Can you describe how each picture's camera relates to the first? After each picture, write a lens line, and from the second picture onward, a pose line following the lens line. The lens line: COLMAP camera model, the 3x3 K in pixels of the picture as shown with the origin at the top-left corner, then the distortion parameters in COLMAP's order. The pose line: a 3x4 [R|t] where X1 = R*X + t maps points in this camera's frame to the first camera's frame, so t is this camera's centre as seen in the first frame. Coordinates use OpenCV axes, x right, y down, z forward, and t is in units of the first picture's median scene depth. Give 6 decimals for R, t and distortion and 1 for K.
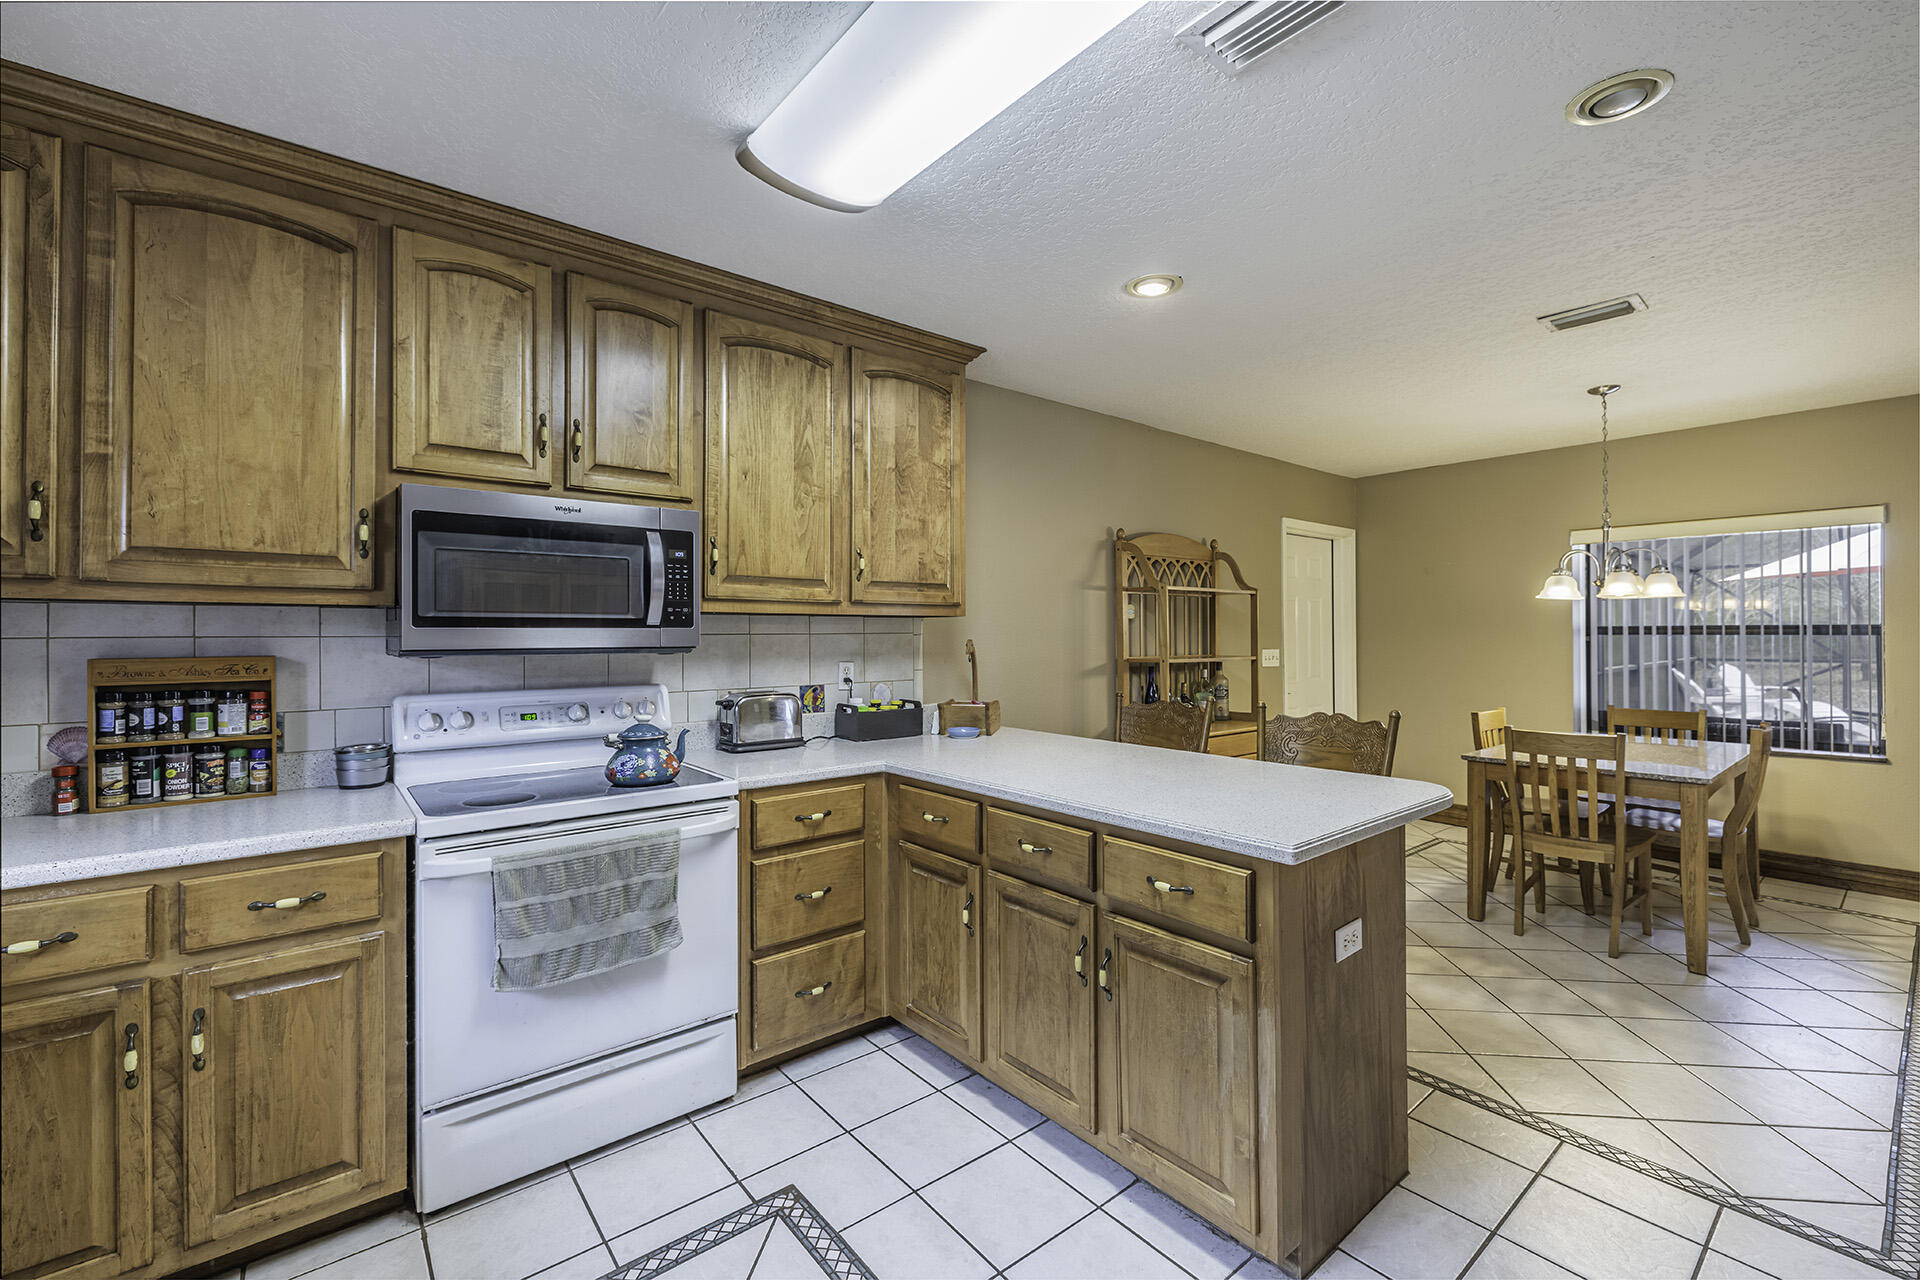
lens RADIAL K [[824.8, 0, 960.8], [0, 824.8, 629.9], [0, 0, 1]] dist [0.001425, 0.000127]
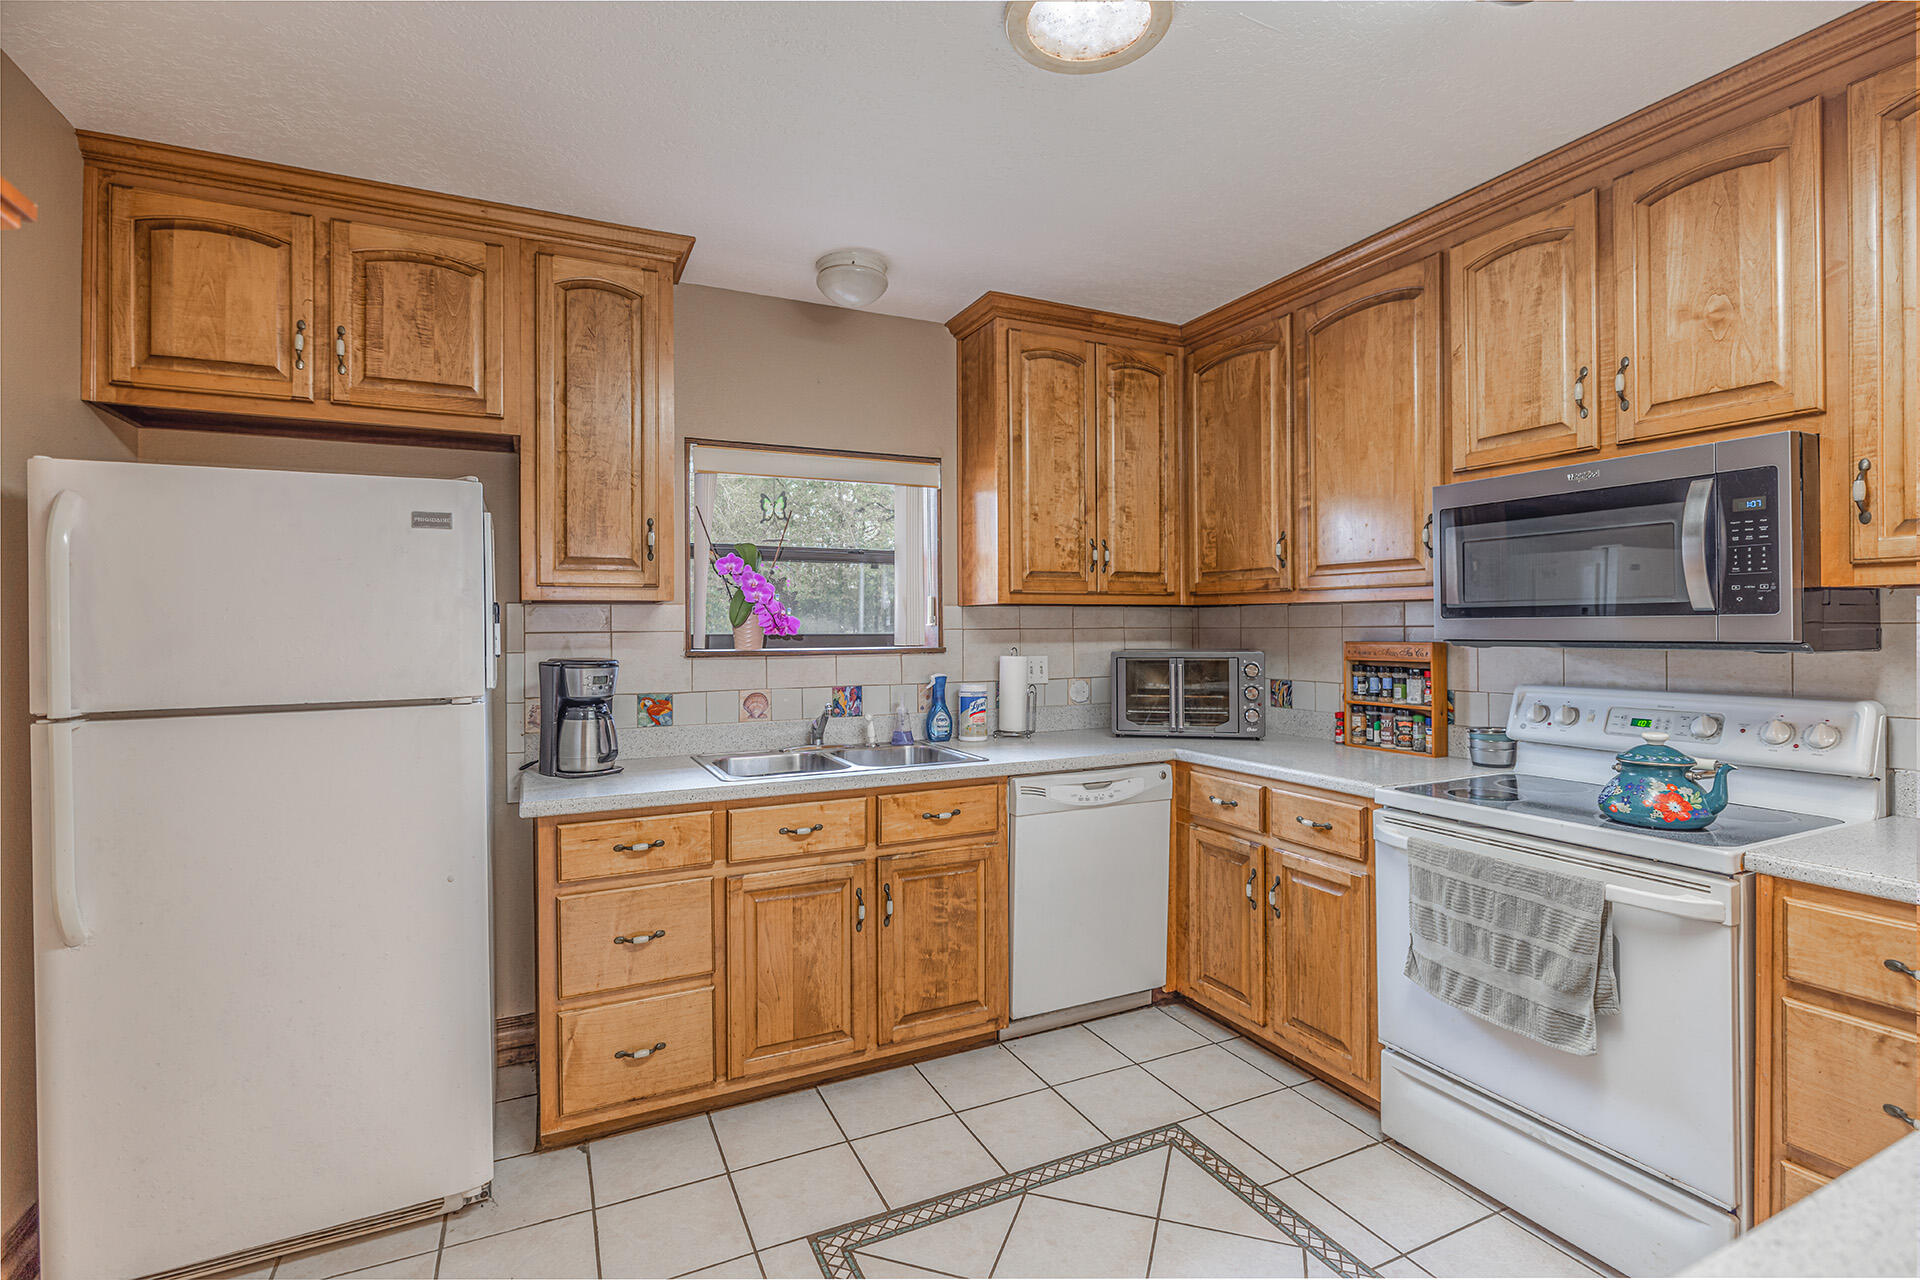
lens RADIAL K [[907.4, 0, 965.7], [0, 907.4, 627.2], [0, 0, 1]] dist [-0.000689, -0.000117]
pose [[-0.246653, 0.003916, -0.969096, 0.569826], [0.011396, 0.999934, 0.001140, 0.000033], [0.969037, -0.010762, -0.246682, 0.608555]]
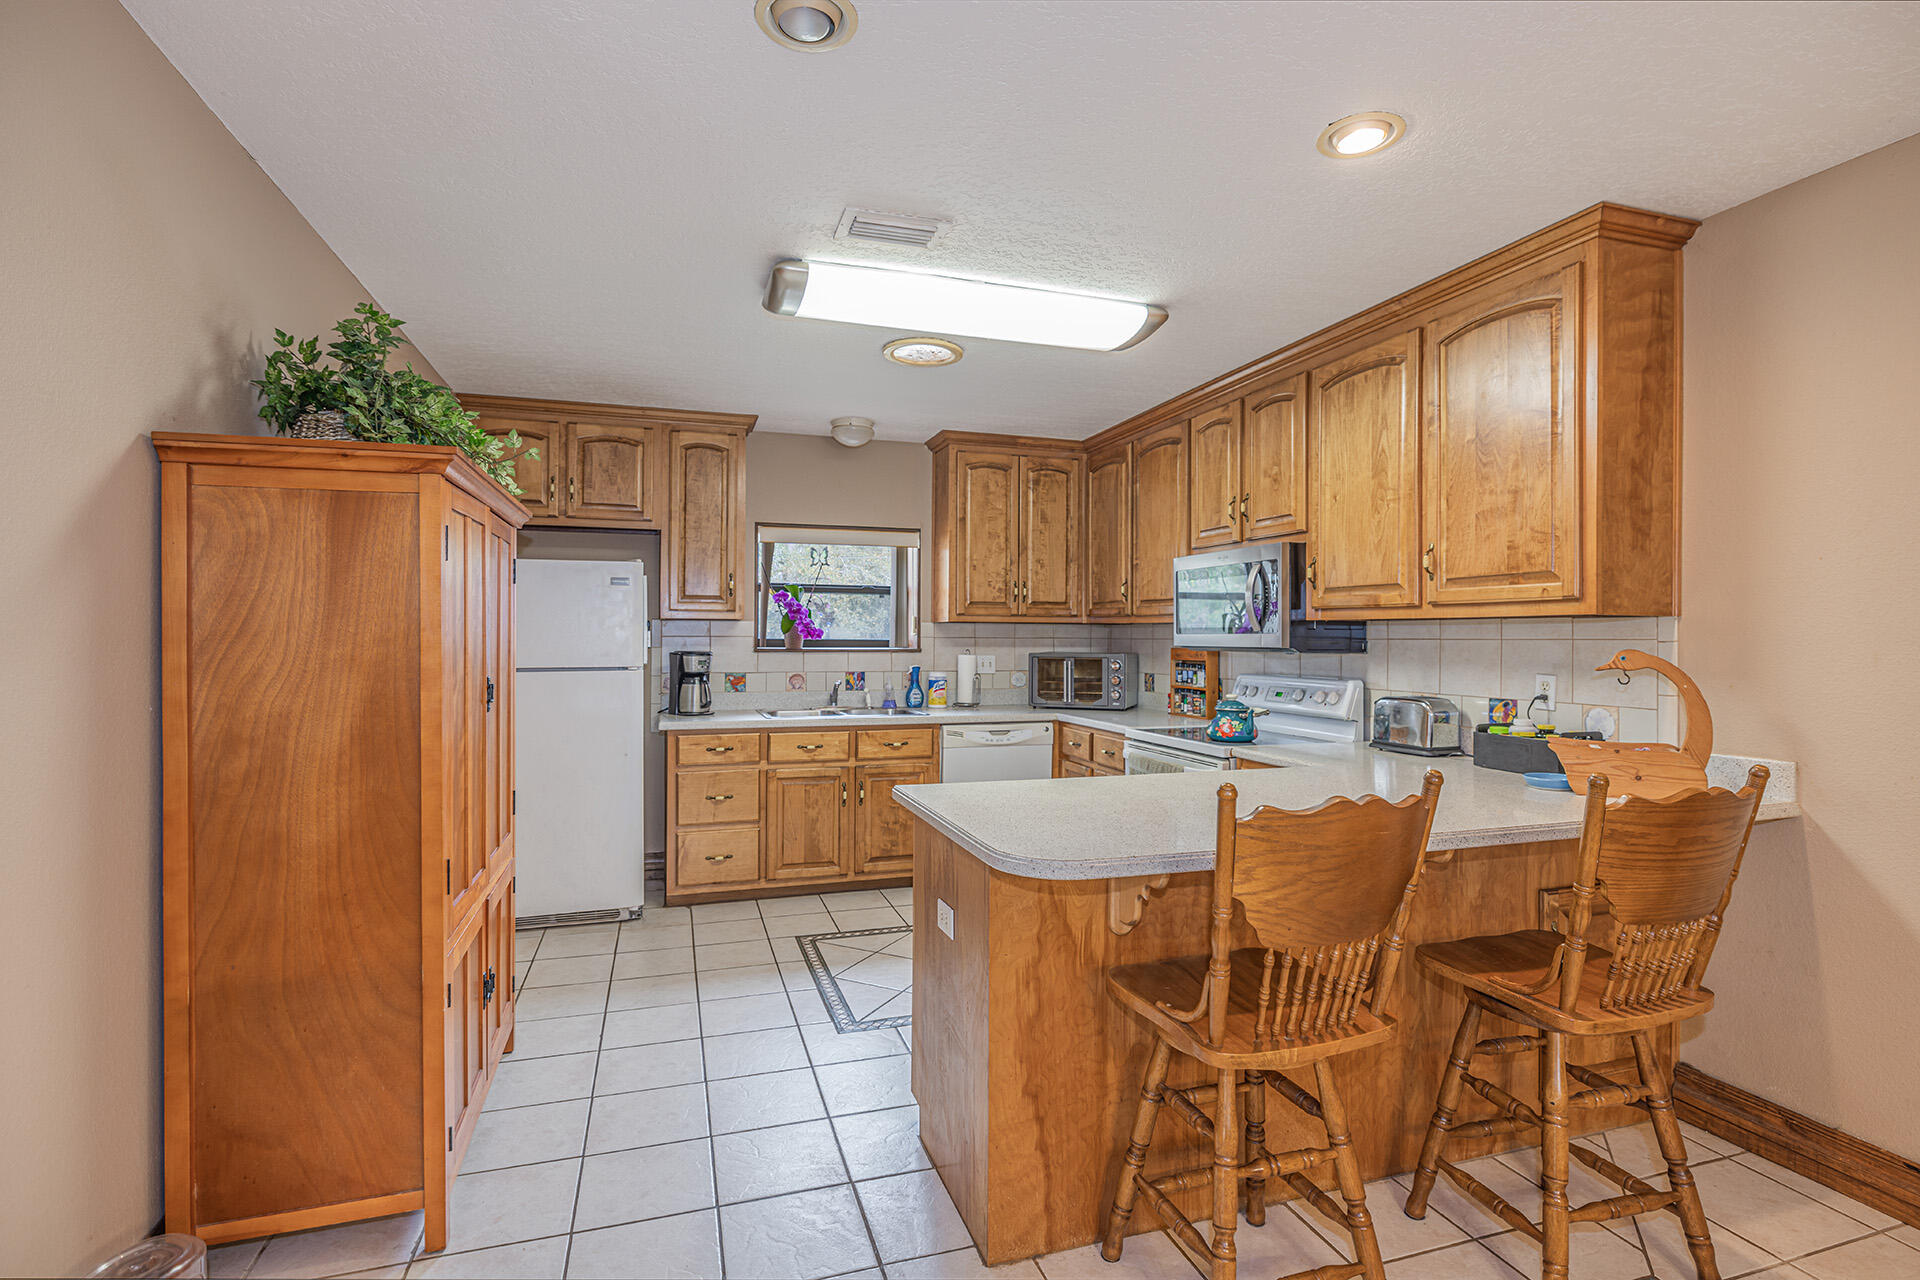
lens RADIAL K [[921.7, 0, 1050.0], [0, 921.7, 634.2], [0, 0, 1]] dist [-0.001264, 0.000079]
pose [[-0.295241, -0.002349, -0.955420, 1.257728], [-0.000055, 0.999997, -0.002442, 0.002421], [0.955423, -0.000669, -0.295241, 1.181111]]
